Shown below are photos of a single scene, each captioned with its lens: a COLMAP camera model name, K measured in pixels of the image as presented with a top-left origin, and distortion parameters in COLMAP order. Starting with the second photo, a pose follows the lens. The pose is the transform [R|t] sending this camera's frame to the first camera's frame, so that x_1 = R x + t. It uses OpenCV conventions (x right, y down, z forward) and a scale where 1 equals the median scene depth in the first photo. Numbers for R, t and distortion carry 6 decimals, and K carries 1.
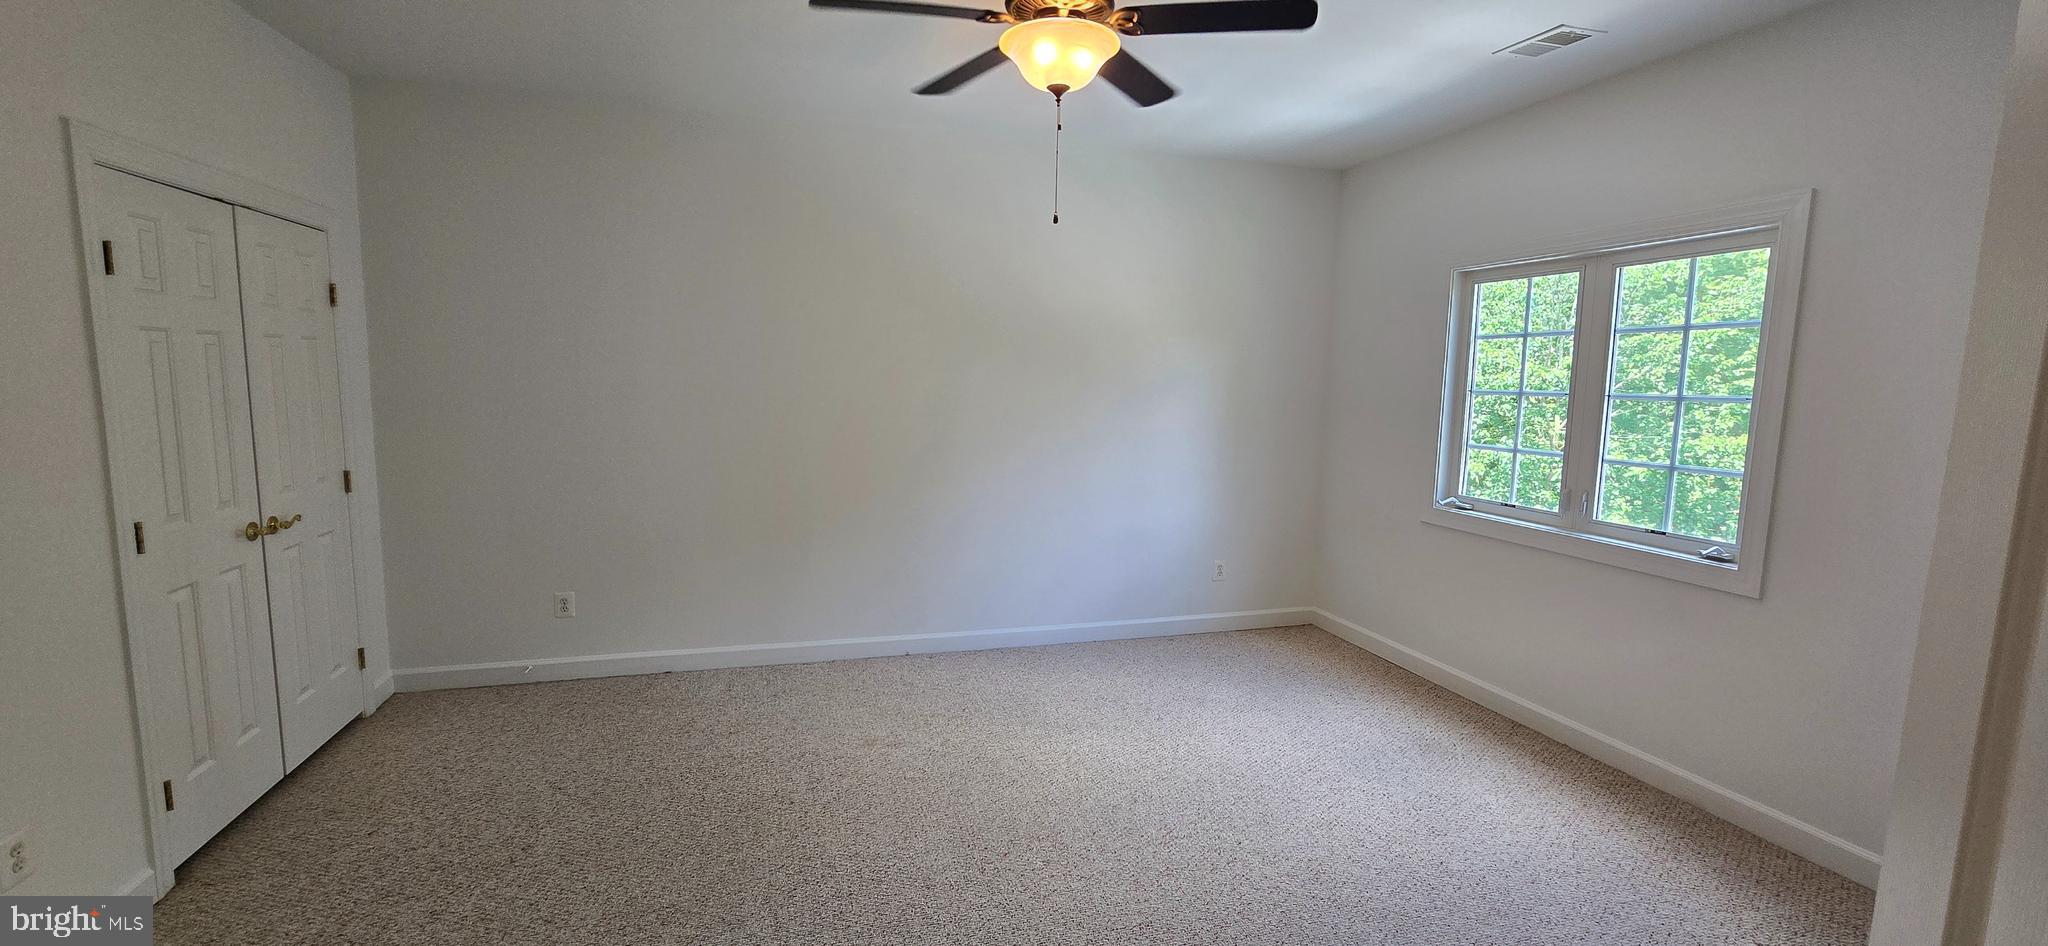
lens RADIAL K [[839.7, 0, 1014.0], [0, 839.7, 479.9], [0, 0, 1]] dist [-0.009644, 0.000519]
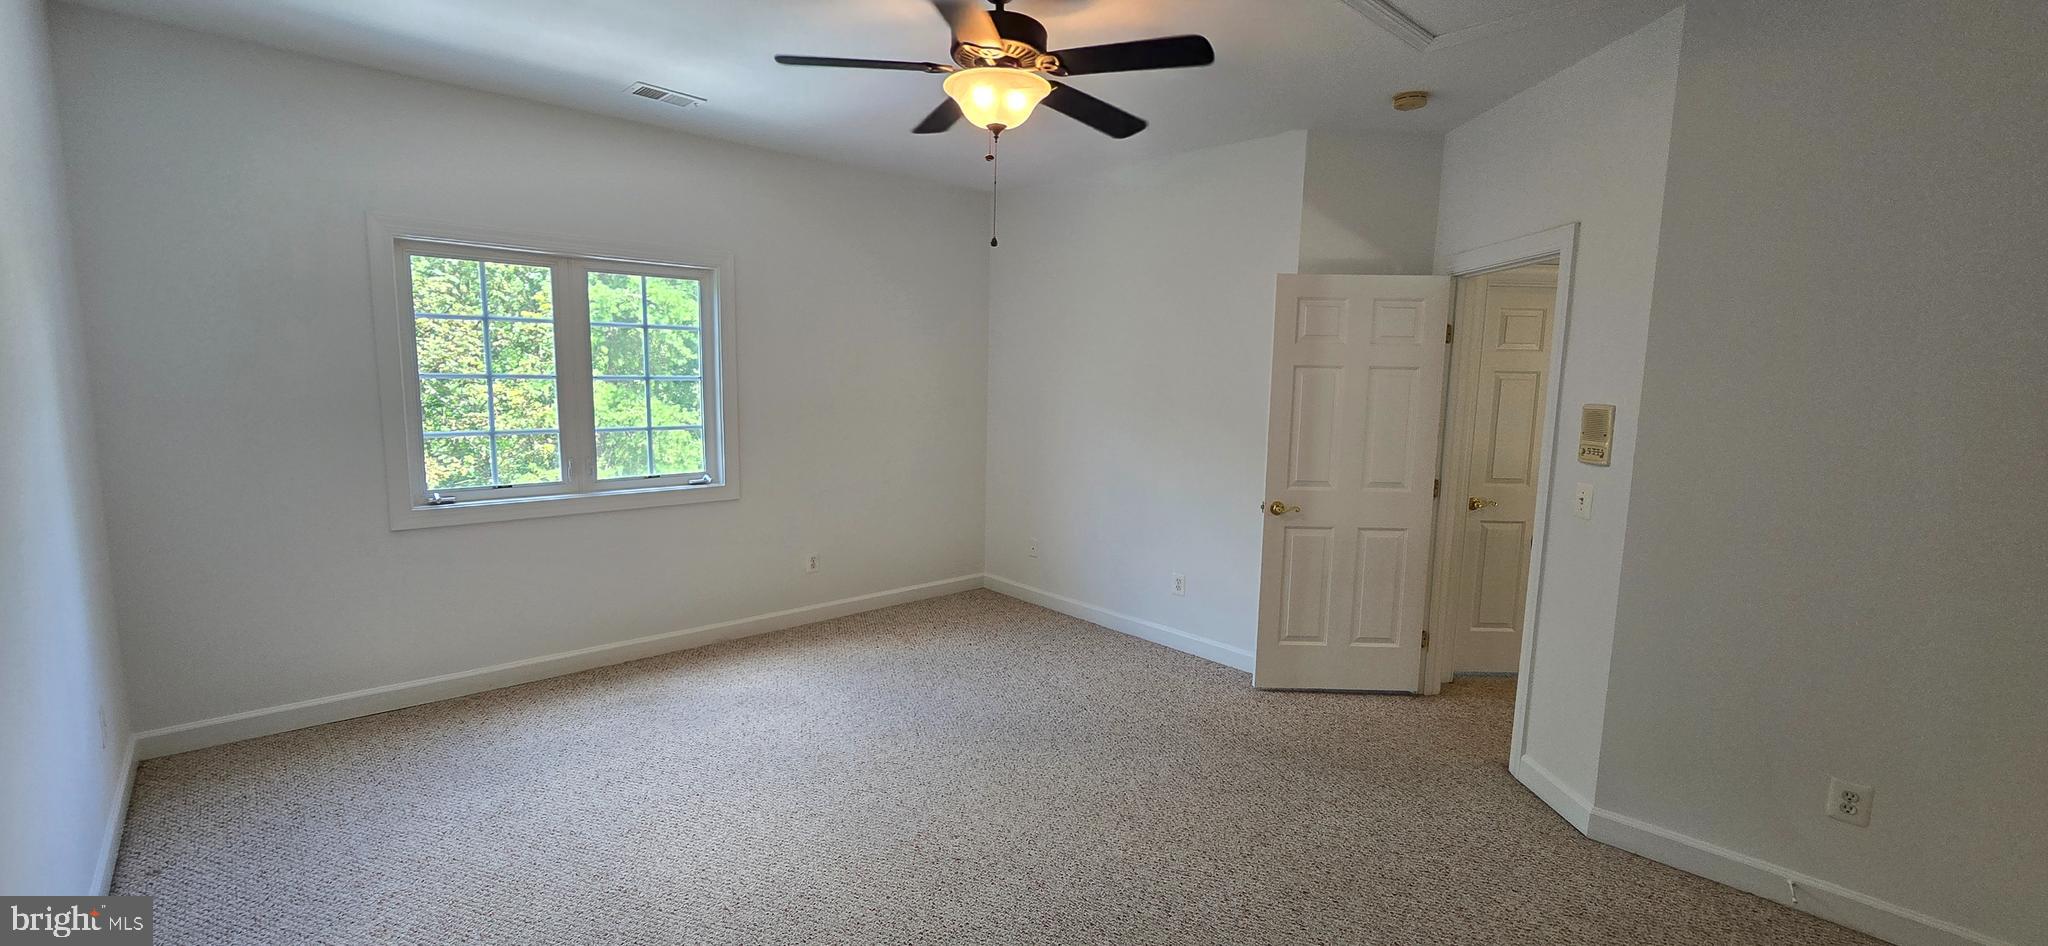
lens RADIAL K [[839.7, 0, 1014.0], [0, 839.7, 479.9], [0, 0, 1]] dist [-0.009644, 0.000519]
pose [[-0.450018, -0.141605, 0.881721, -0.652851], [0.077054, 0.977509, 0.196315, -0.144531], [-0.889689, 0.156285, -0.428985, 0.982212]]
